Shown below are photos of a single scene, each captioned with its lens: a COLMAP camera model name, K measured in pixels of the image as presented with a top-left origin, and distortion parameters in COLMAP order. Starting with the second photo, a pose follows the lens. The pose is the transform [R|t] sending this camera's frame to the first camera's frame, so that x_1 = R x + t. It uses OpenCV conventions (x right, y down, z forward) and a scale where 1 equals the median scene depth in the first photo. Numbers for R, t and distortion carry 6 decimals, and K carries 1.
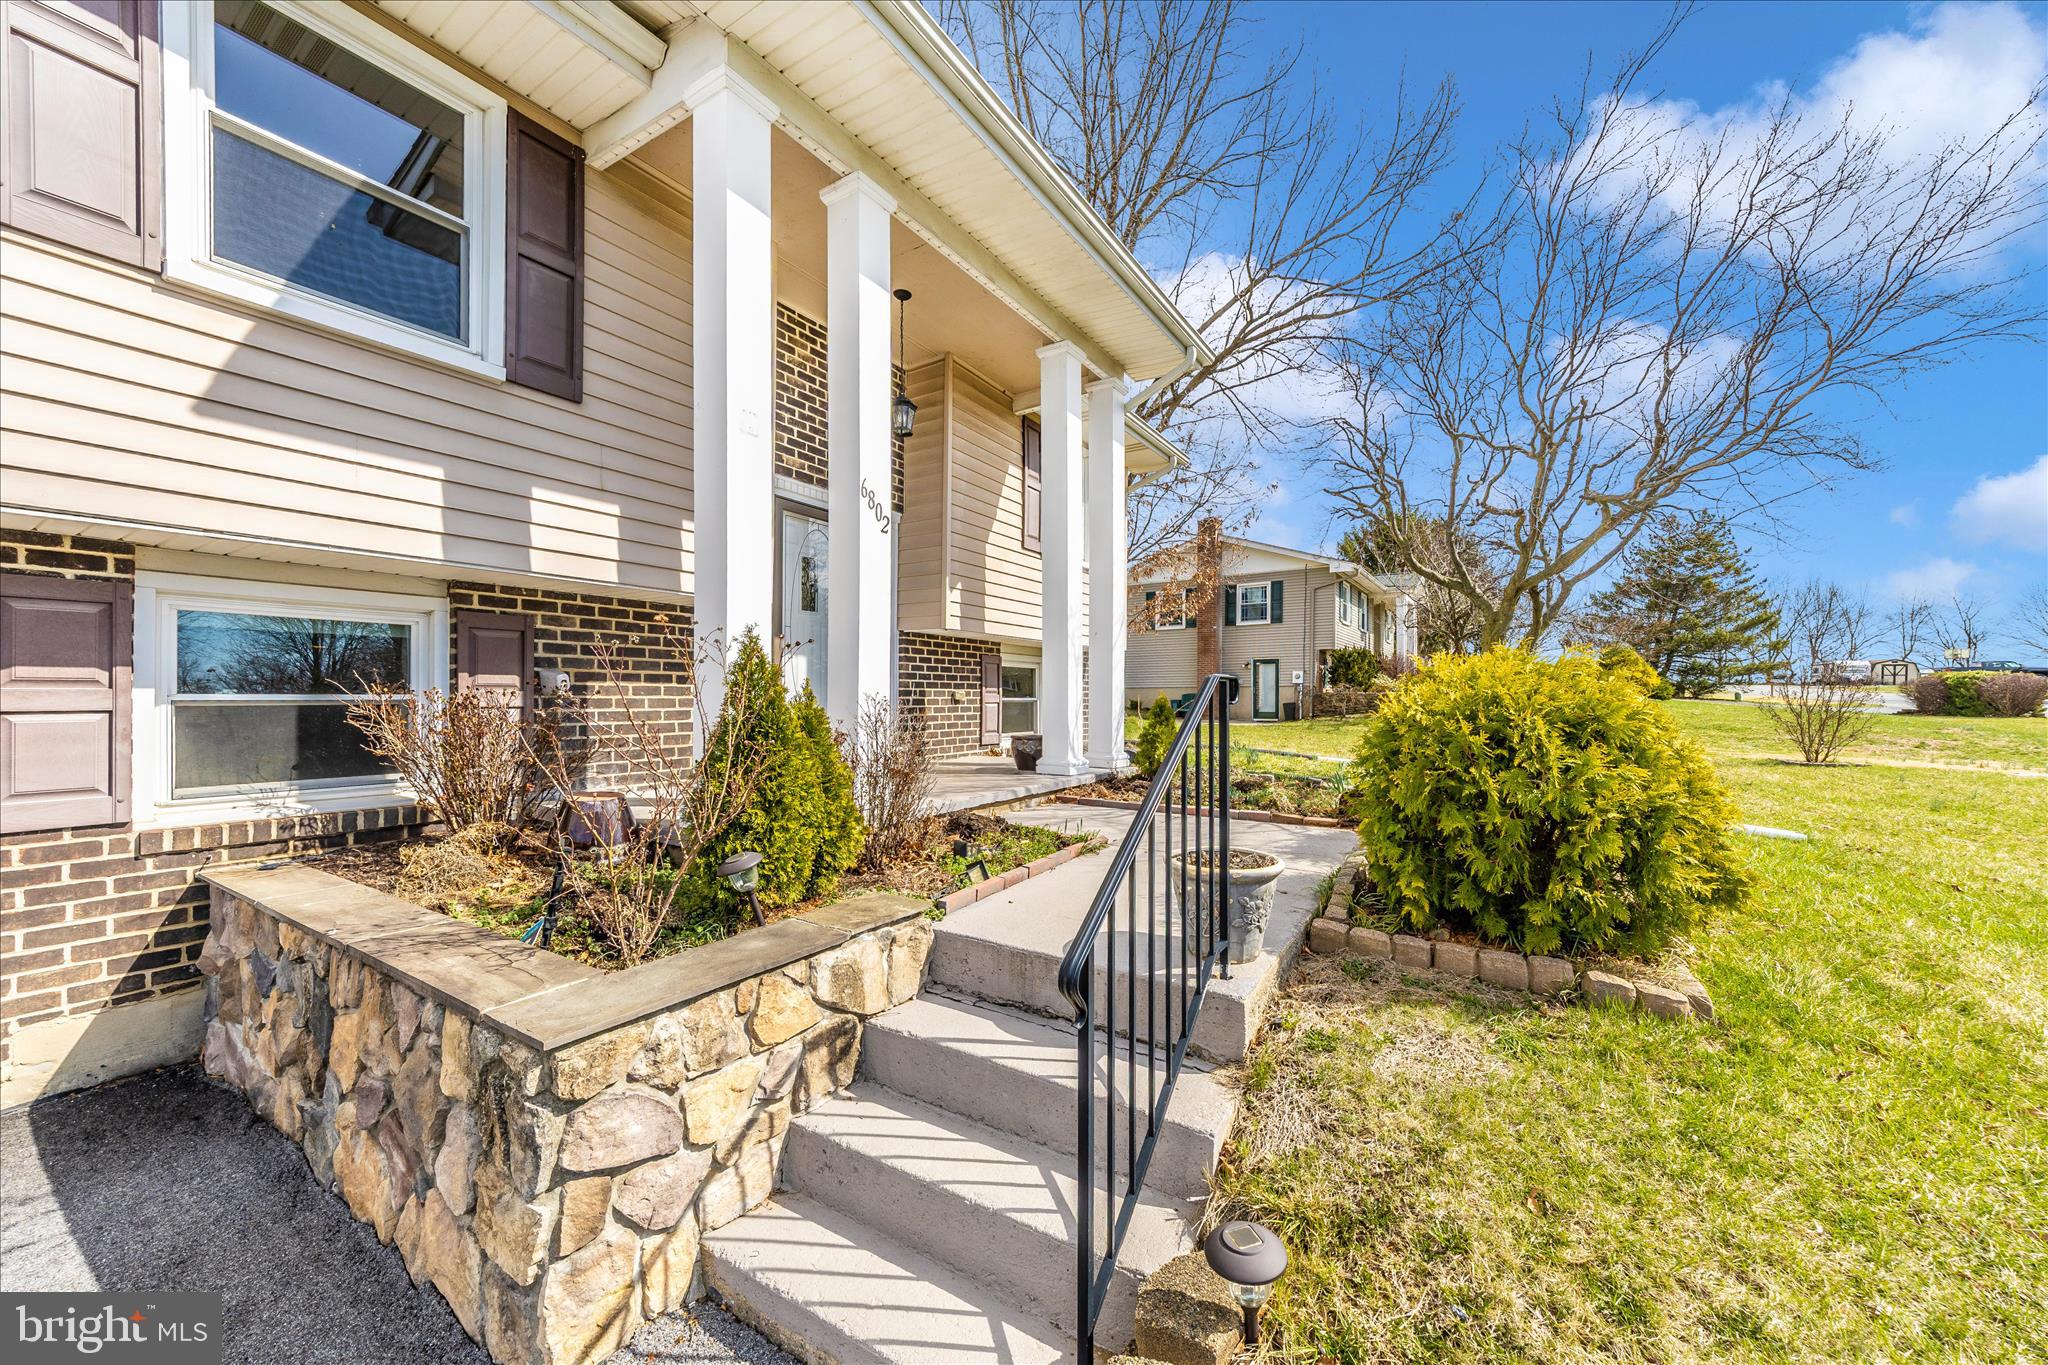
lens RADIAL K [[710.3, 0, 1018.7], [0, 710.3, 688.1], [0, 0, 1]] dist [0.000222, -0.000051]
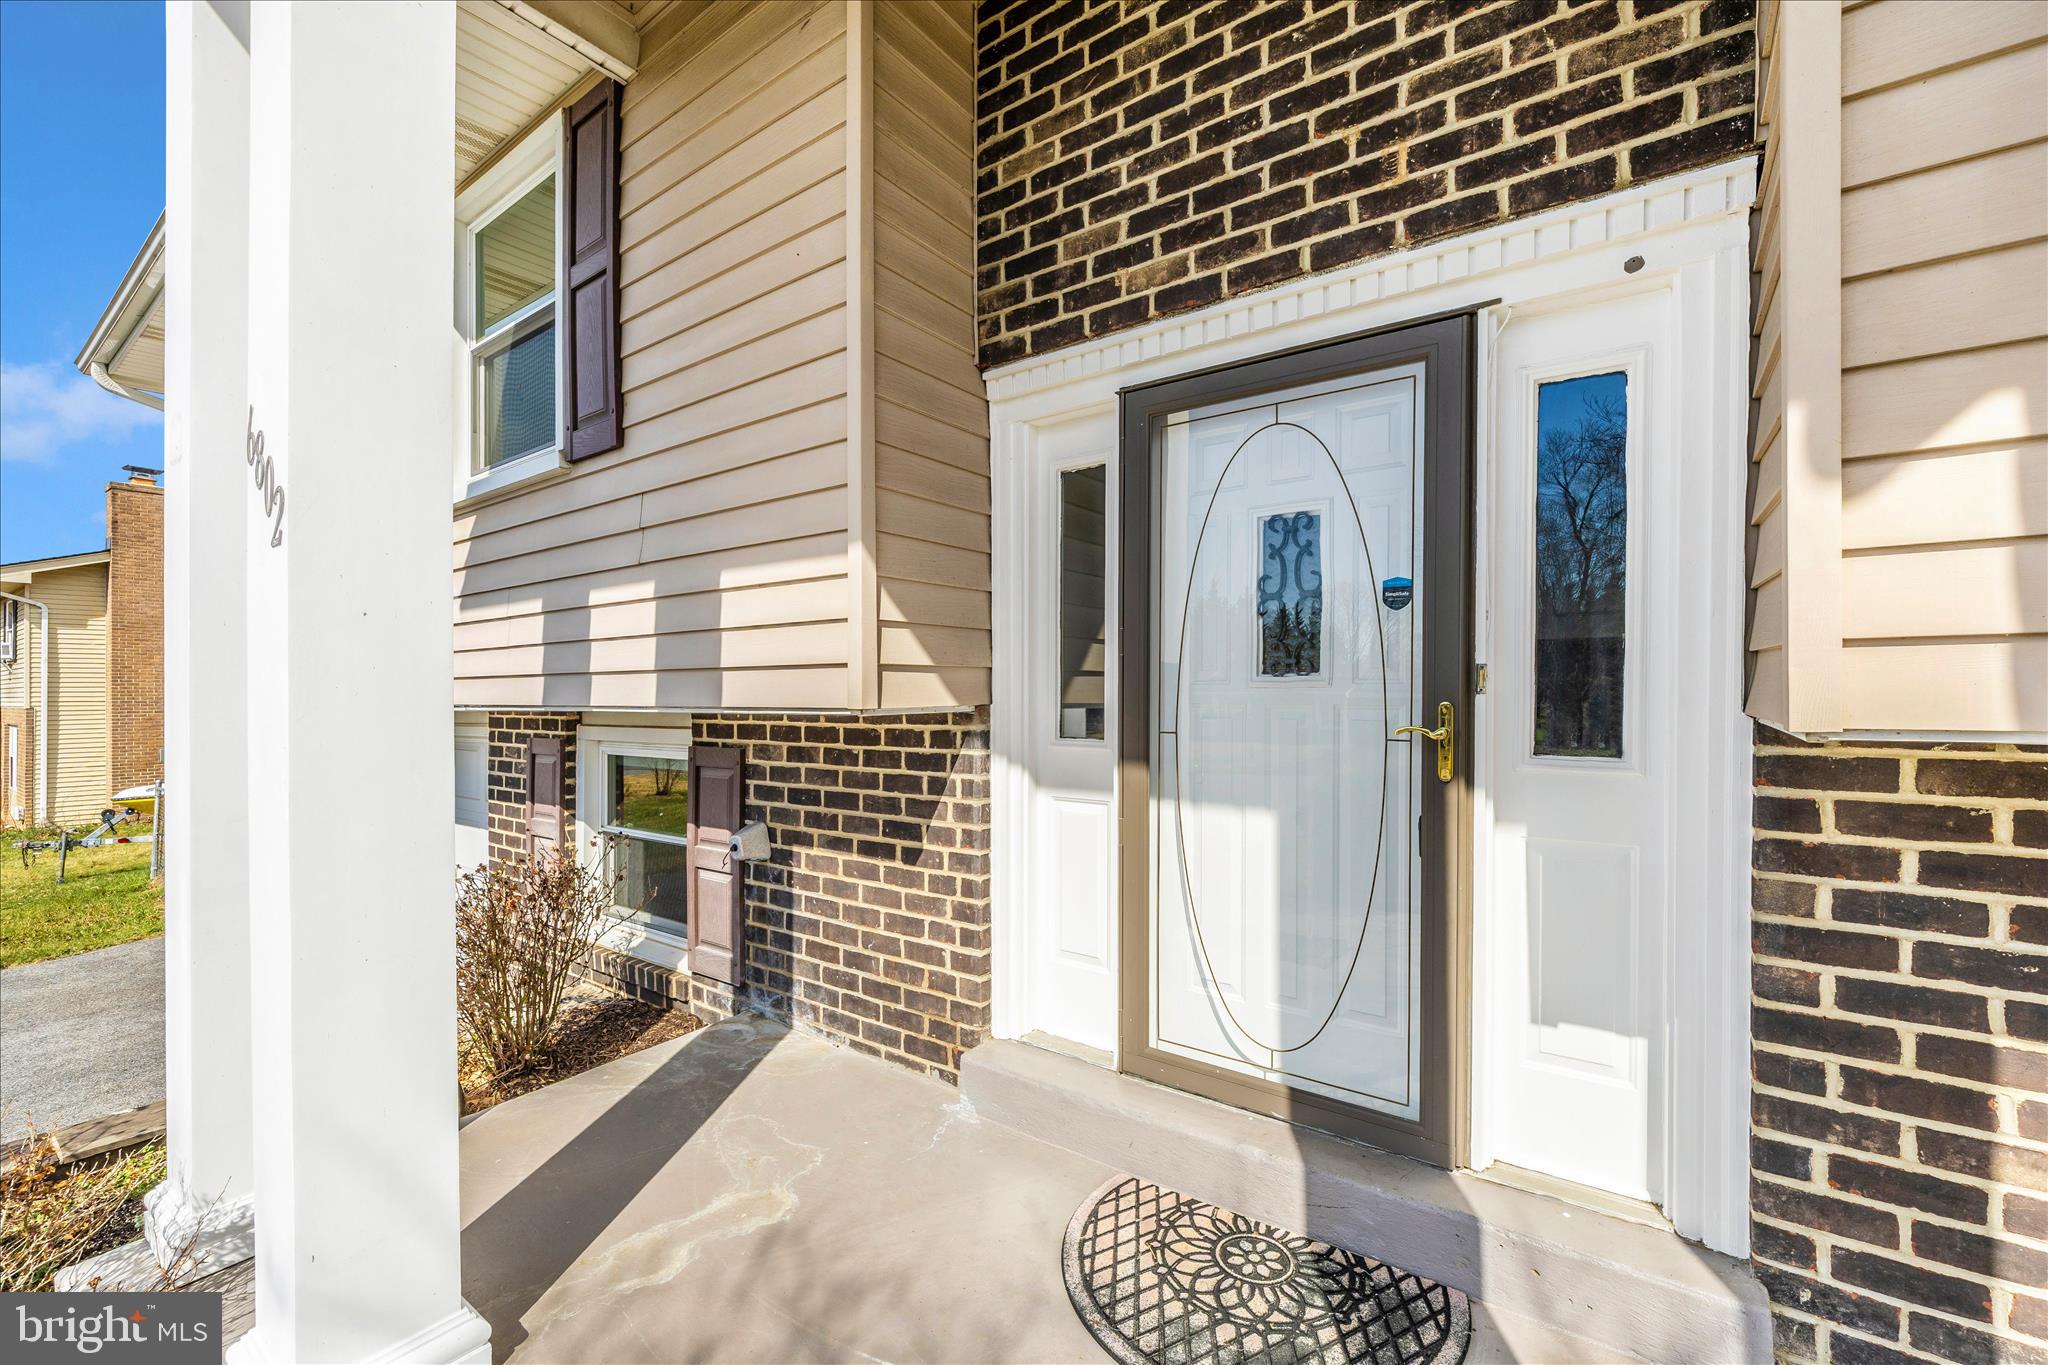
lens RADIAL K [[844.8, 0, 1024.0], [0, 844.8, 682.5], [0, 0, 1]] dist [0.000466, -0.000021]
pose [[-0.043583, -0.013799, -0.998955, 0.131079], [0.017003, 0.999750, -0.014552, -0.130973], [0.998905, -0.017620, -0.043337, 1.158032]]
